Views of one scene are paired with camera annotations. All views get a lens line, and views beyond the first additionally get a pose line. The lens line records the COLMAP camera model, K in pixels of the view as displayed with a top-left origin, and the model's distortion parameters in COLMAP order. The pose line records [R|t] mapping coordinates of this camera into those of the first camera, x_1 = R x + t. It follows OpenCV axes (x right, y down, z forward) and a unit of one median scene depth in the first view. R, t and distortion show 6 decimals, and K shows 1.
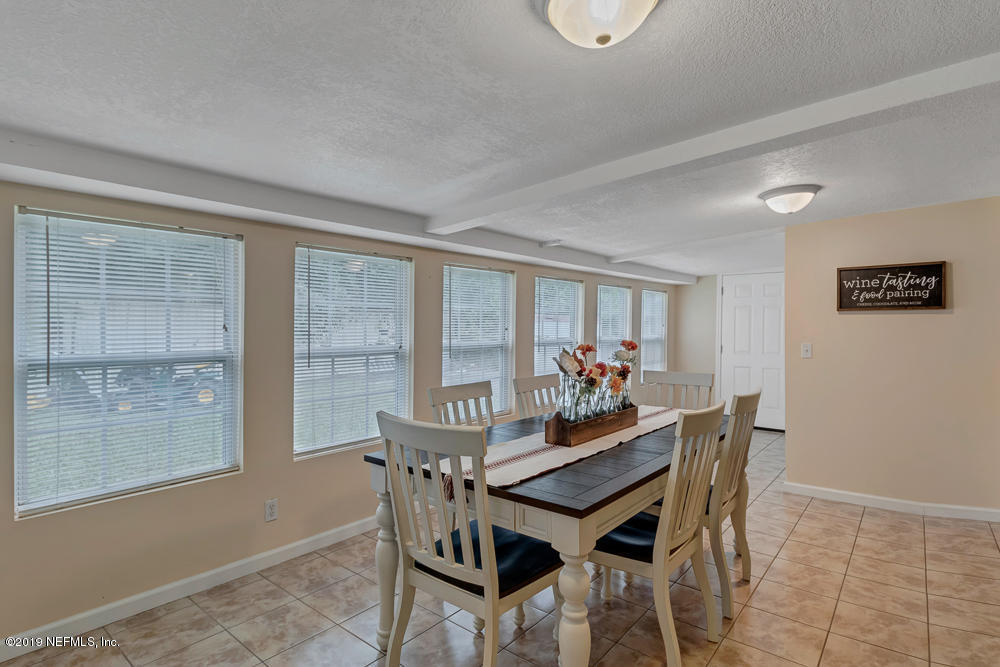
lens RADIAL K [[502.6, 0, 501.0], [0, 502.6, 333.6], [0, 0, 1]] dist [-0.010000, -0.001200]
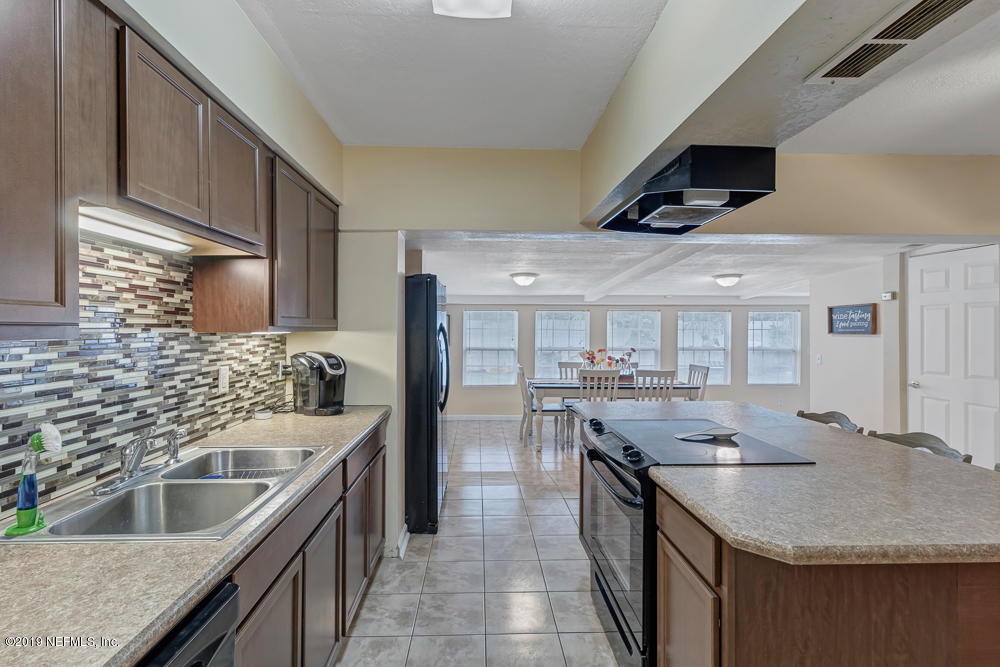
lens RADIAL K [[468.9, 0, 496.9], [0, 468.9, 327.4], [0, 0, 1]] dist [-0.003755, 0.000827]
pose [[0.673532, -0.001004, -0.739157, 1.116793], [-0.004560, 0.999974, -0.005513, -0.055078], [0.739144, 0.007084, 0.673510, -0.806594]]
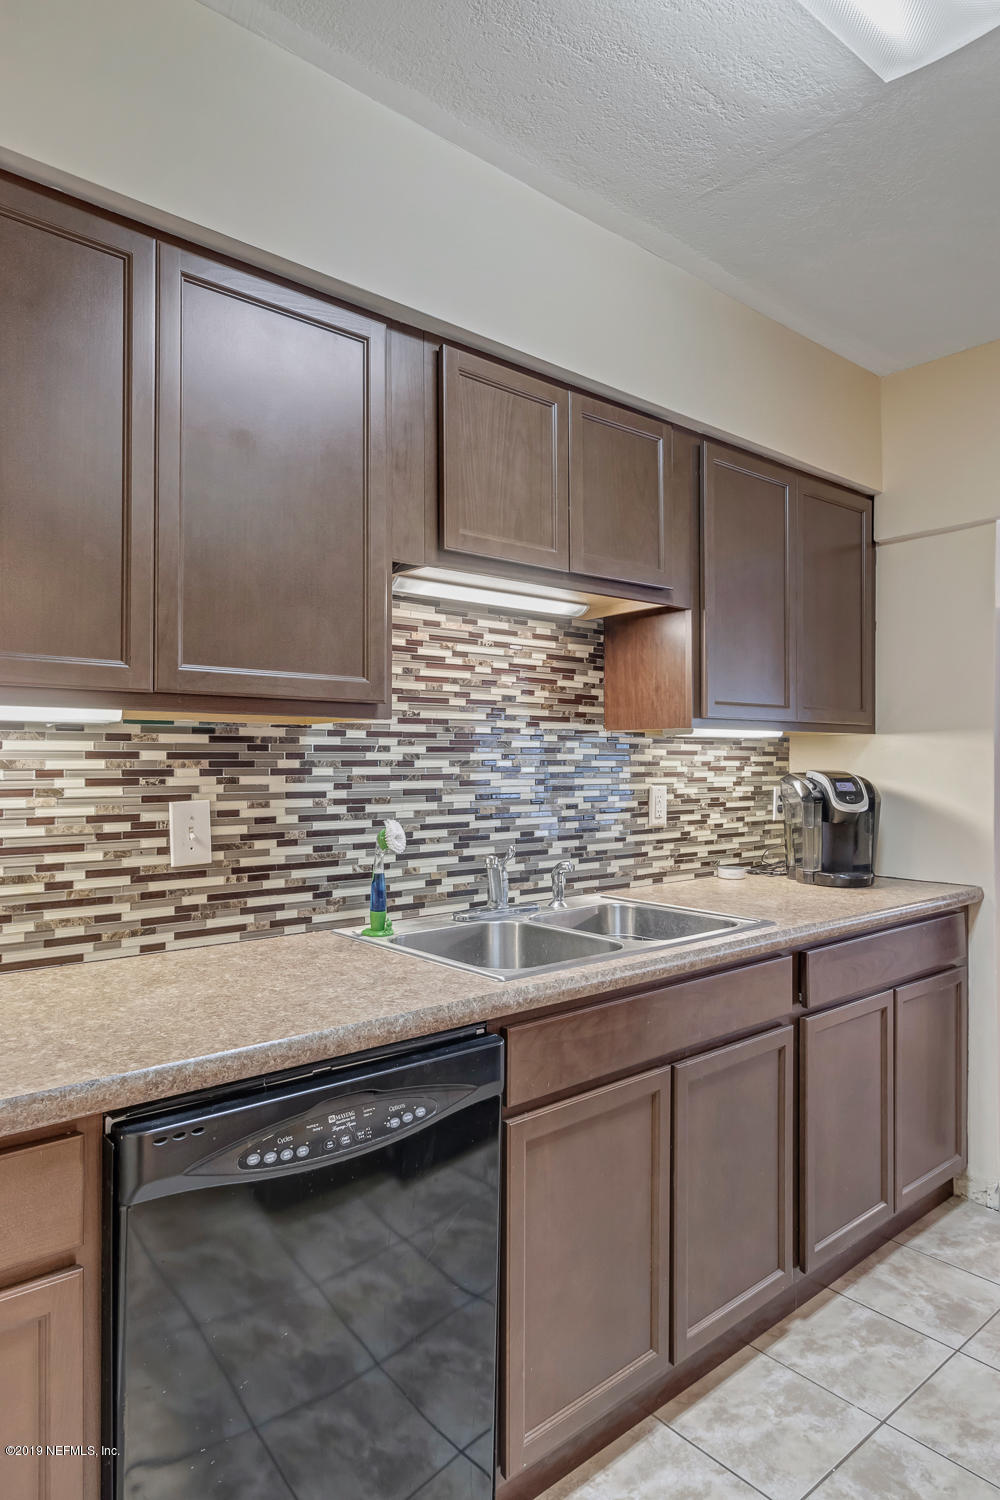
lens RADIAL K [[916.1, 0, 488.1], [0, 916.1, 752.1], [0, 0, 1]] dist [-0.007350, -0.002149]
pose [[-0.172340, -0.009020, -0.984996, 1.210710], [-0.005096, 0.999953, -0.008265, -0.027615], [0.985024, 0.003595, -0.172378, -0.669079]]
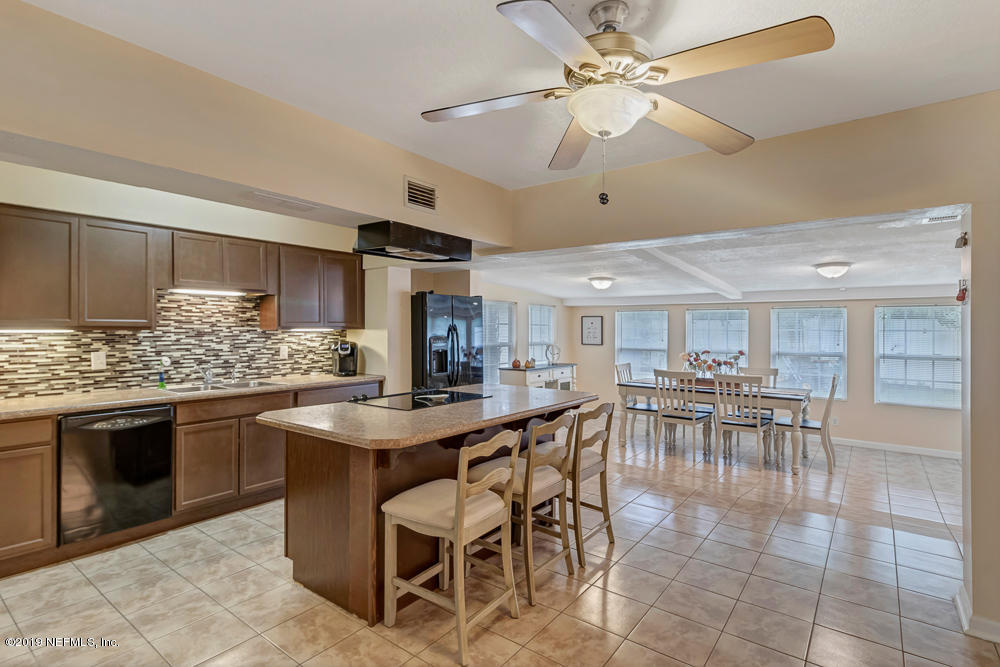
lens RADIAL K [[502.6, 0, 498.6], [0, 502.6, 330.9], [0, 0, 1]] dist [-0.010000, -0.001200]
pose [[0.046950, 0.006097, -0.998879, 1.790079], [-0.008433, 0.999948, 0.005707, -0.059418], [0.998862, 0.008156, 0.046999, -0.156634]]
